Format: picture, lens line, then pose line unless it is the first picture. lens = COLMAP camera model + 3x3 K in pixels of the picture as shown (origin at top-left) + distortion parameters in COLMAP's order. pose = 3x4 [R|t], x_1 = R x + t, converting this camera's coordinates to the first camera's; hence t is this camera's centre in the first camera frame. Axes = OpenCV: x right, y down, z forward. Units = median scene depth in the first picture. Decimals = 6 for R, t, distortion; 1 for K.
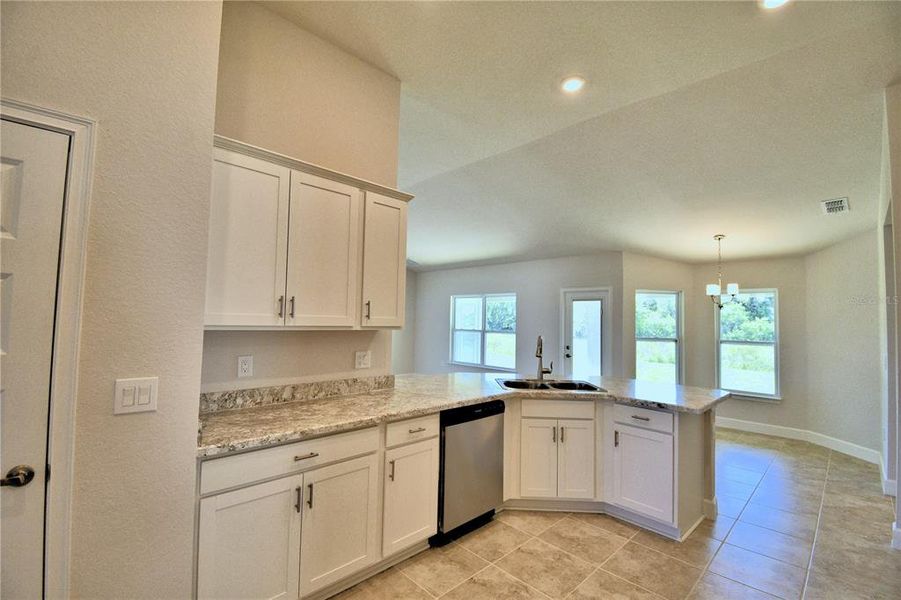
lens RADIAL K [[393.4, 0, 445.5], [0, 393.4, 300.4], [0, 0, 1]] dist [-0.017937, -0.007283]
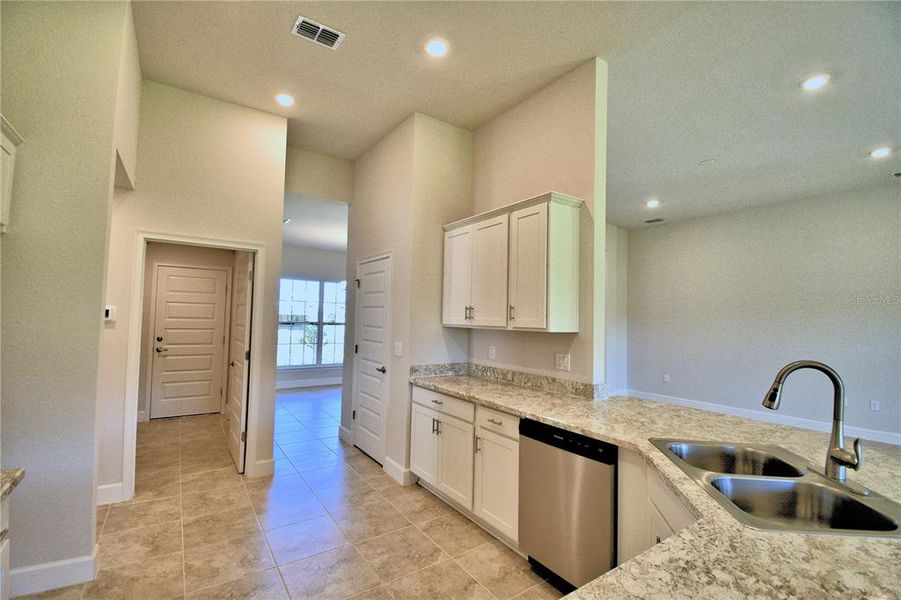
lens RADIAL K [[393.4, 0, 441.9], [0, 393.4, 300.2], [0, 0, 1]] dist [-0.017937, -0.007283]
pose [[-0.186030, -0.072371, -0.979875, 0.805263], [0.024132, 0.996646, -0.078191, 0.060012], [0.982248, -0.038193, -0.183660, 0.826363]]
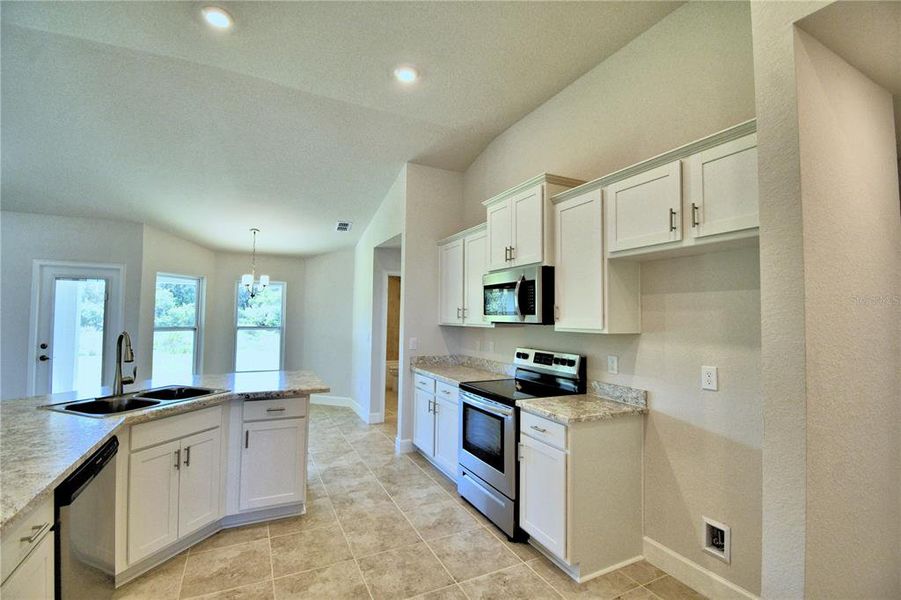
lens RADIAL K [[393.4, 0, 448.7], [0, 393.4, 302.4], [0, 0, 1]] dist [-0.017937, -0.007283]
pose [[0.286395, 0.014886, 0.957996, -0.295895], [-0.055589, 0.998453, 0.001103, 0.006042], [-0.956498, -0.053570, 0.286779, 0.292105]]
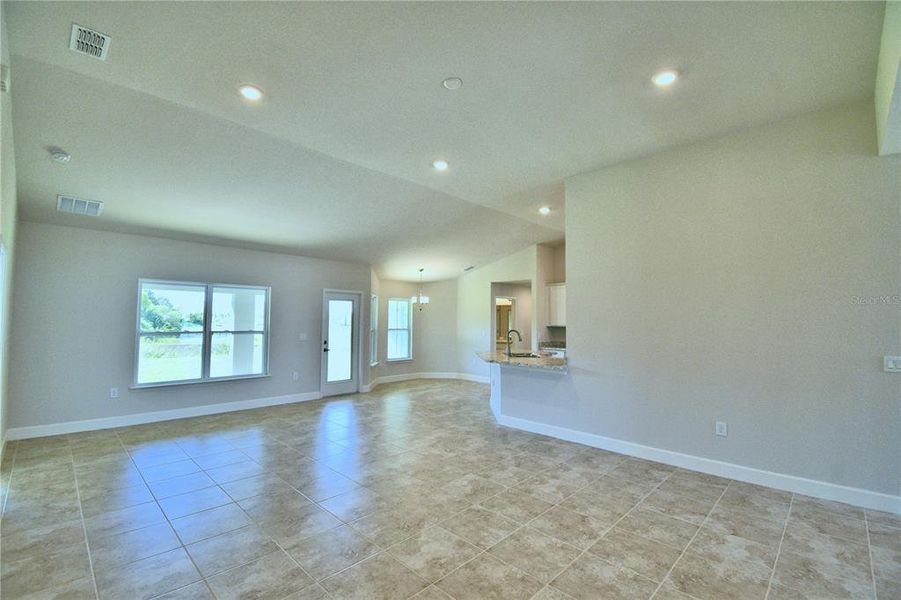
lens RADIAL K [[393.4, 0, 447.2], [0, 393.4, 297.5], [0, 0, 1]] dist [-0.017937, -0.007283]
pose [[-0.025582, 0.033494, 0.999111, -1.824863], [-0.061416, 0.997498, -0.035013, 0.027303], [-0.997784, -0.062257, -0.023461, 1.577724]]
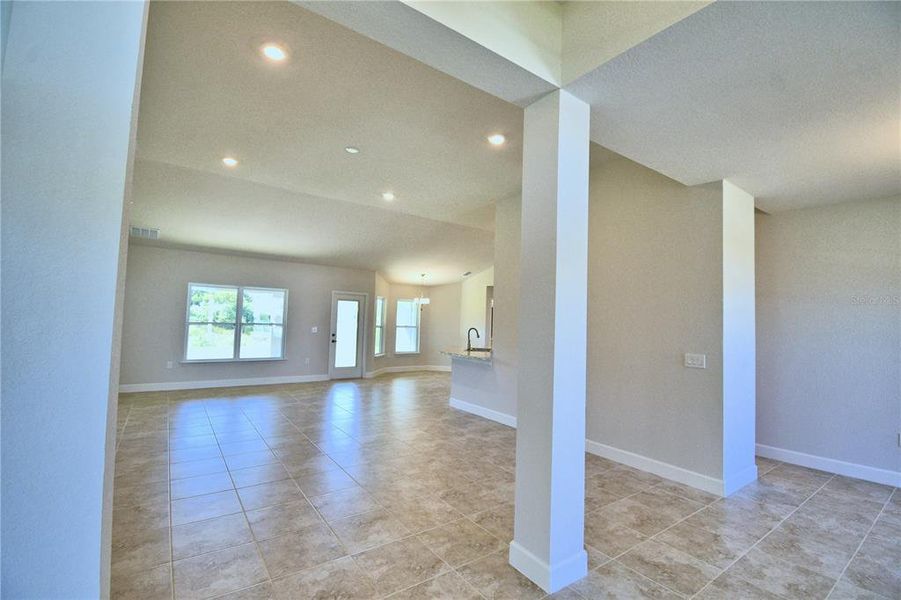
lens RADIAL K [[393.4, 0, 448.6], [0, 393.4, 299.9], [0, 0, 1]] dist [-0.017937, -0.007283]
pose [[0.144816, 0.029977, 0.989004, -2.193302], [-0.079592, 0.996655, -0.018554, -0.013084], [-0.986252, -0.076030, 0.146718, 0.966621]]
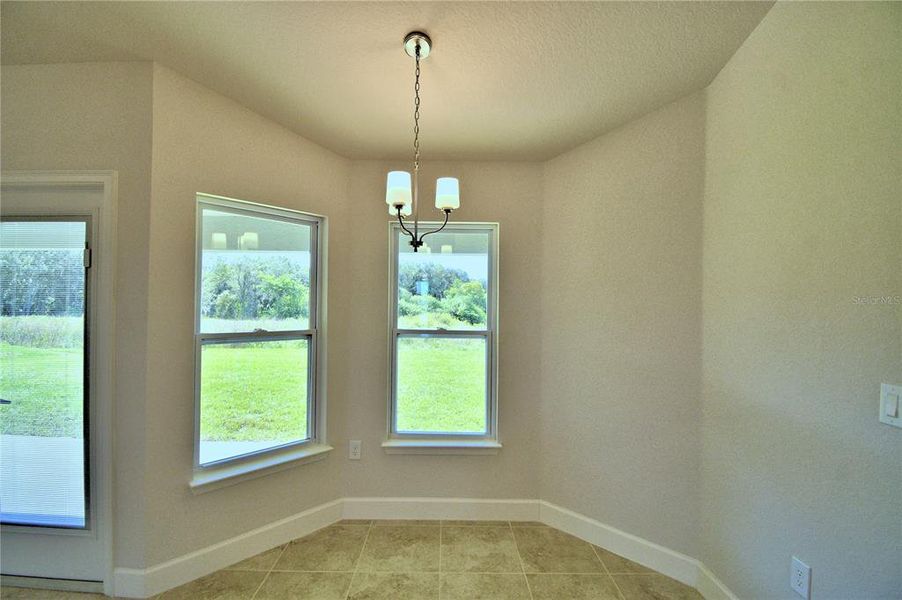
lens RADIAL K [[393.8, 0, 445.9], [0, 393.8, 301.0], [0, 0, 1]] dist [-0.017937, -0.007283]
pose [[0.687975, -0.009716, 0.725669, 0.801063], [-0.033098, 0.998450, 0.044746, 0.087776], [-0.724979, -0.054802, 0.686587, 1.257884]]
